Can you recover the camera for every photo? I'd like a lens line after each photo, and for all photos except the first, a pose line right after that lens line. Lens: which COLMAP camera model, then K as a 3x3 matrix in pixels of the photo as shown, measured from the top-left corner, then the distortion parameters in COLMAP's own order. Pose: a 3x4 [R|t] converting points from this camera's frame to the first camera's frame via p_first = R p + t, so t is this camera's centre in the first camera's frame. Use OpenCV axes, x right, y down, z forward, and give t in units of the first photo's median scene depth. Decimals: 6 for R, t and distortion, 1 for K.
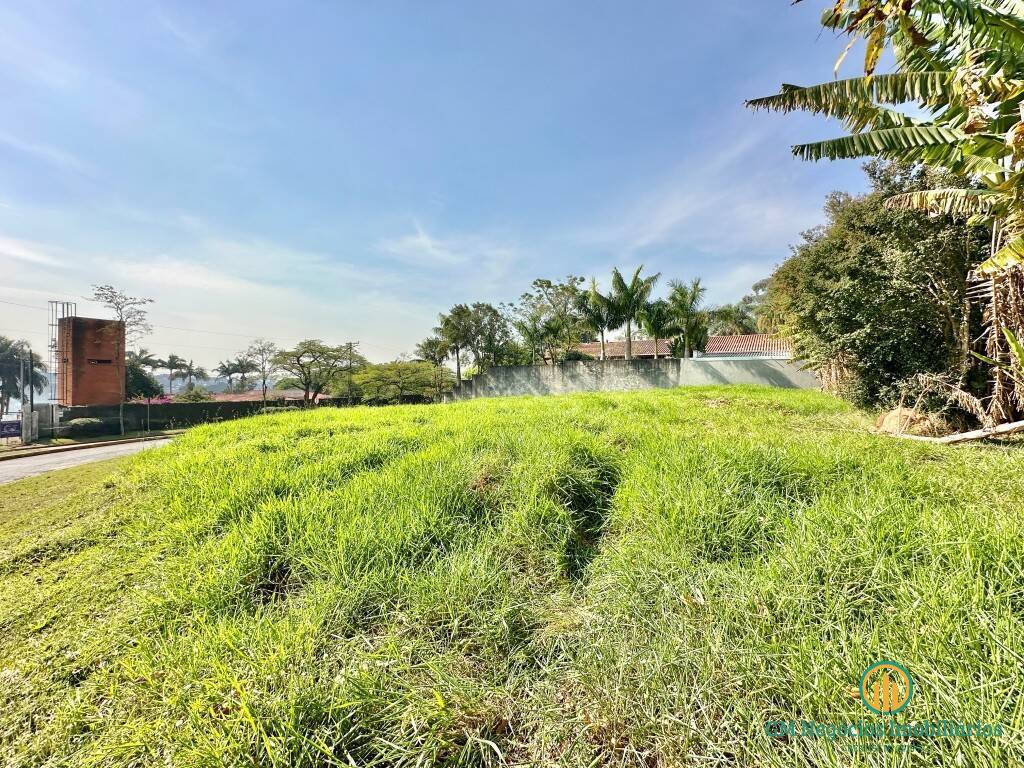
lens RADIAL K [[409.1, 0, 512.0], [0, 409.1, 384.0], [0, 0, 1]] dist [-0.002504, 0.000042]
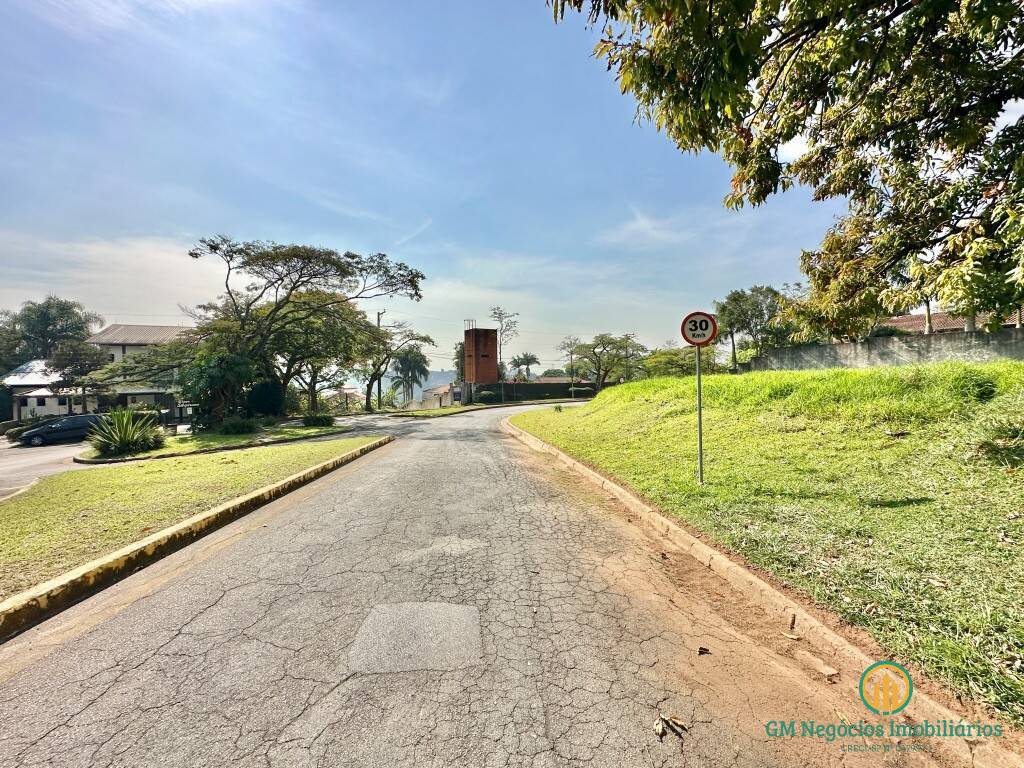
lens RADIAL K [[409.1, 0, 512.0], [0, 409.1, 384.0], [0, 0, 1]] dist [-0.002504, 0.000042]
pose [[0.853015, -0.003488, -0.521876, -0.085516], [0.014279, 0.999759, 0.016657, 0.021497], [0.521692, -0.021661, 0.852859, -0.223103]]
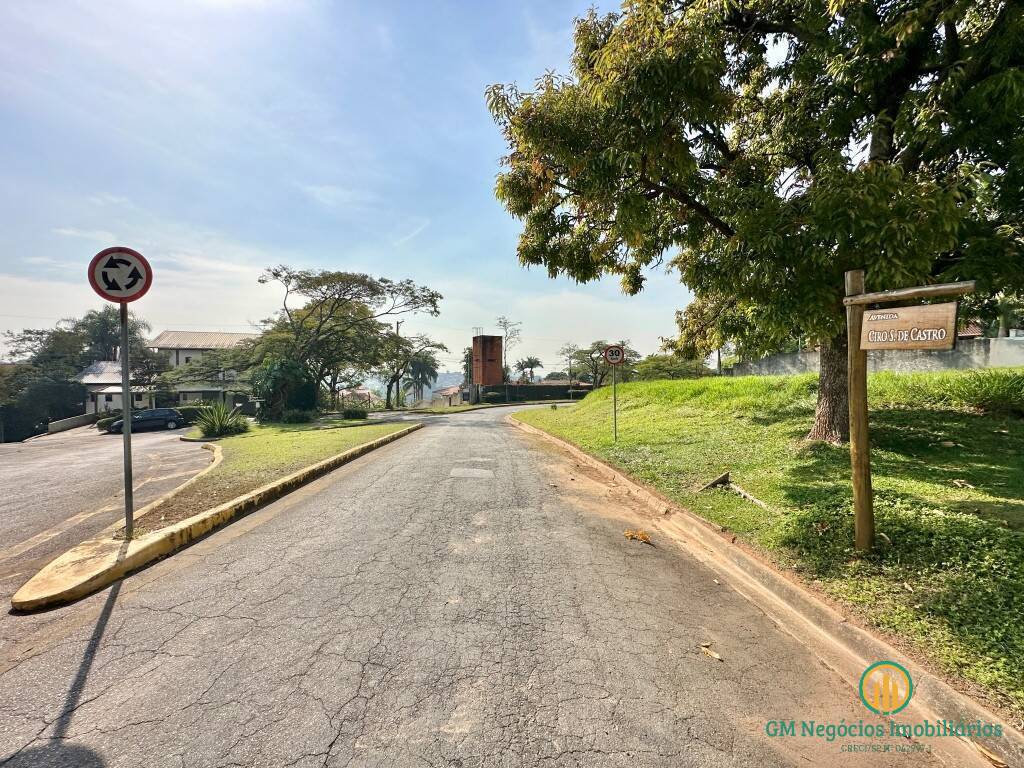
lens RADIAL K [[409.1, 0, 512.0], [0, 409.1, 384.0], [0, 0, 1]] dist [-0.002504, 0.000042]
pose [[0.846127, 0.000582, -0.532981, -0.014786], [0.006513, 0.999913, 0.011432, 0.020107], [0.532941, -0.013145, 0.846050, -0.327191]]
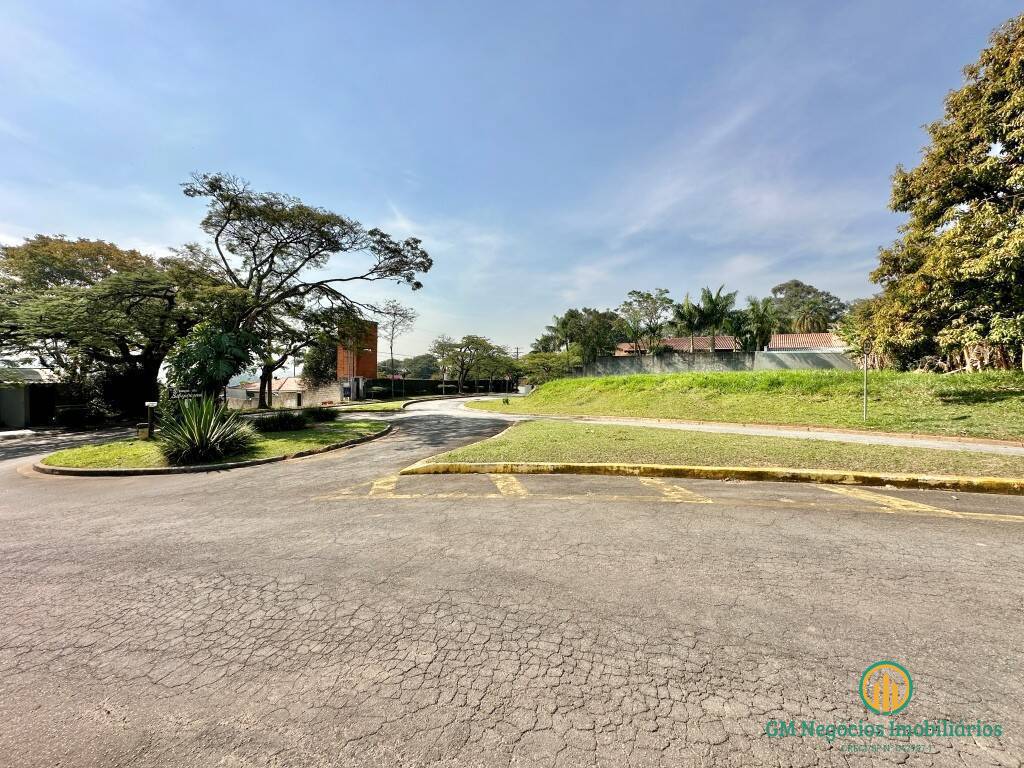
lens RADIAL K [[409.1, 0, 512.0], [0, 409.1, 384.0], [0, 0, 1]] dist [-0.002504, 0.000042]
pose [[0.999925, 0.009878, 0.007251, -0.390428], [-0.009996, 0.999815, 0.016461, 0.031096], [-0.007087, -0.016532, 0.999838, -0.373725]]
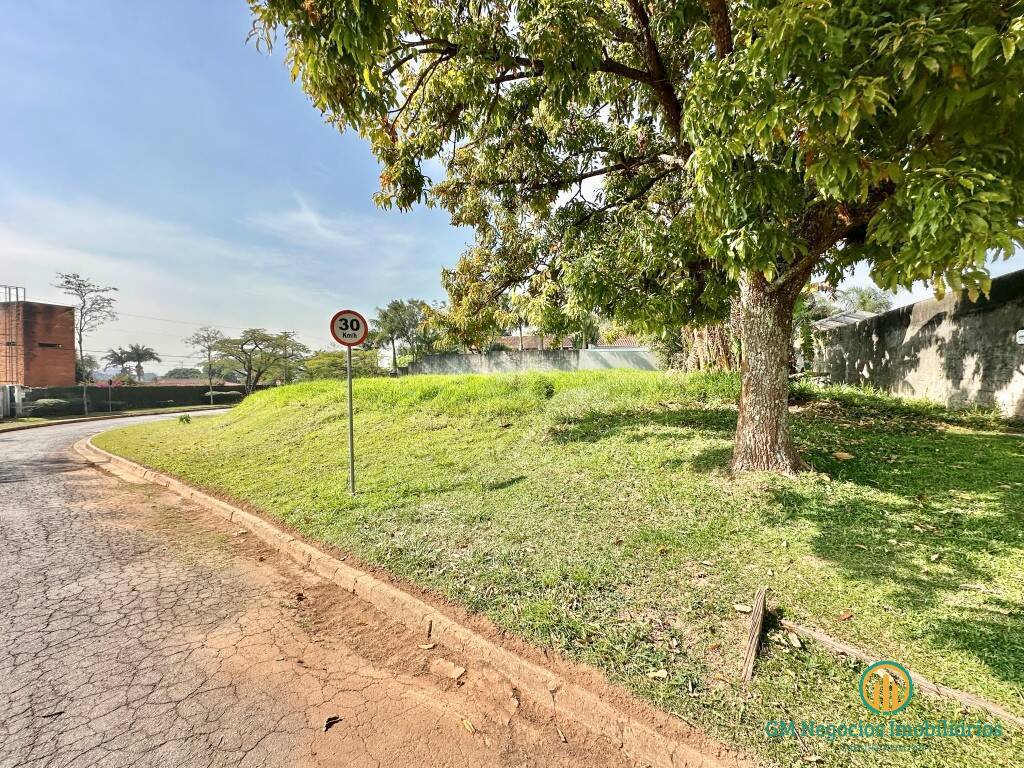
lens RADIAL K [[409.1, 0, 512.0], [0, 409.1, 384.0], [0, 0, 1]] dist [-0.002504, 0.000042]
pose [[0.974722, -0.006233, 0.223336, -0.082323], [0.002432, 0.999848, 0.017291, 0.021488], [-0.223410, -0.016311, 0.974588, -0.206788]]
